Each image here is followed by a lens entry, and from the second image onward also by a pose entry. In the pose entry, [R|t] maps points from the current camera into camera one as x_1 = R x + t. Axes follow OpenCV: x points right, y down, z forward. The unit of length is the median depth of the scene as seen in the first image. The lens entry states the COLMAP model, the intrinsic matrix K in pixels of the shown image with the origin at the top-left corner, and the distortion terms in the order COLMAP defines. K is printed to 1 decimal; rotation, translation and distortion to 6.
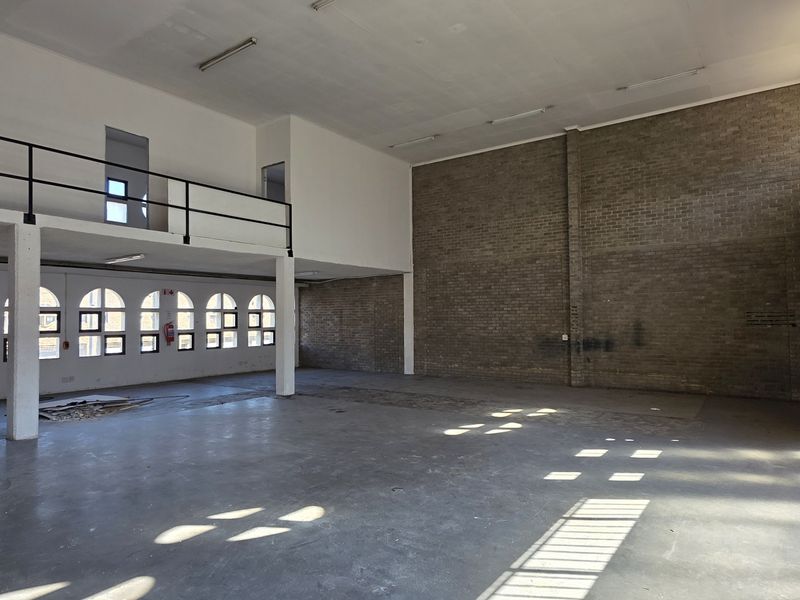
lens RADIAL K [[514.6, 0, 392.8], [0, 514.6, 302.1], [0, 0, 1]] dist [0.005796, -0.005971]
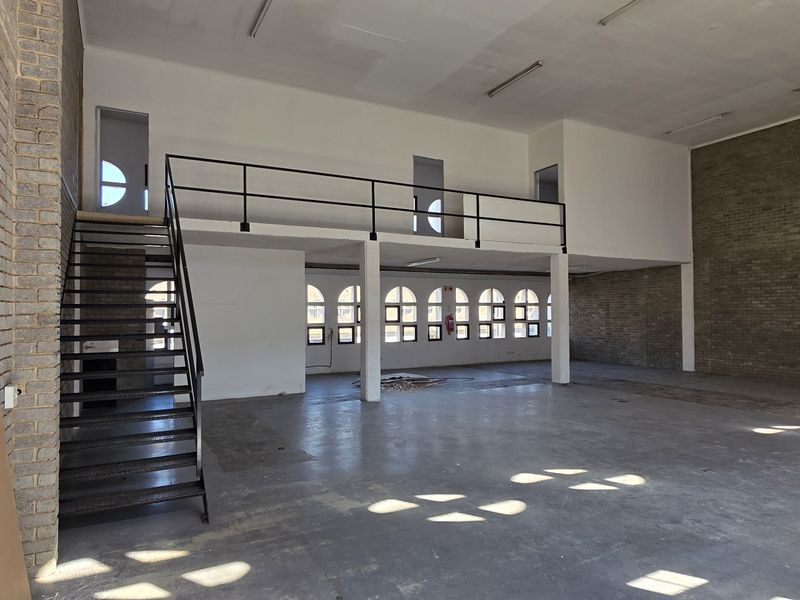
lens RADIAL K [[514.6, 0, 392.8], [0, 514.6, 302.1], [0, 0, 1]] dist [0.005796, -0.005971]
pose [[0.895738, -0.006577, -0.444534, -0.041535], [0.012598, 0.999865, 0.010591, -0.003219], [0.444404, -0.015087, 0.895699, -0.102205]]
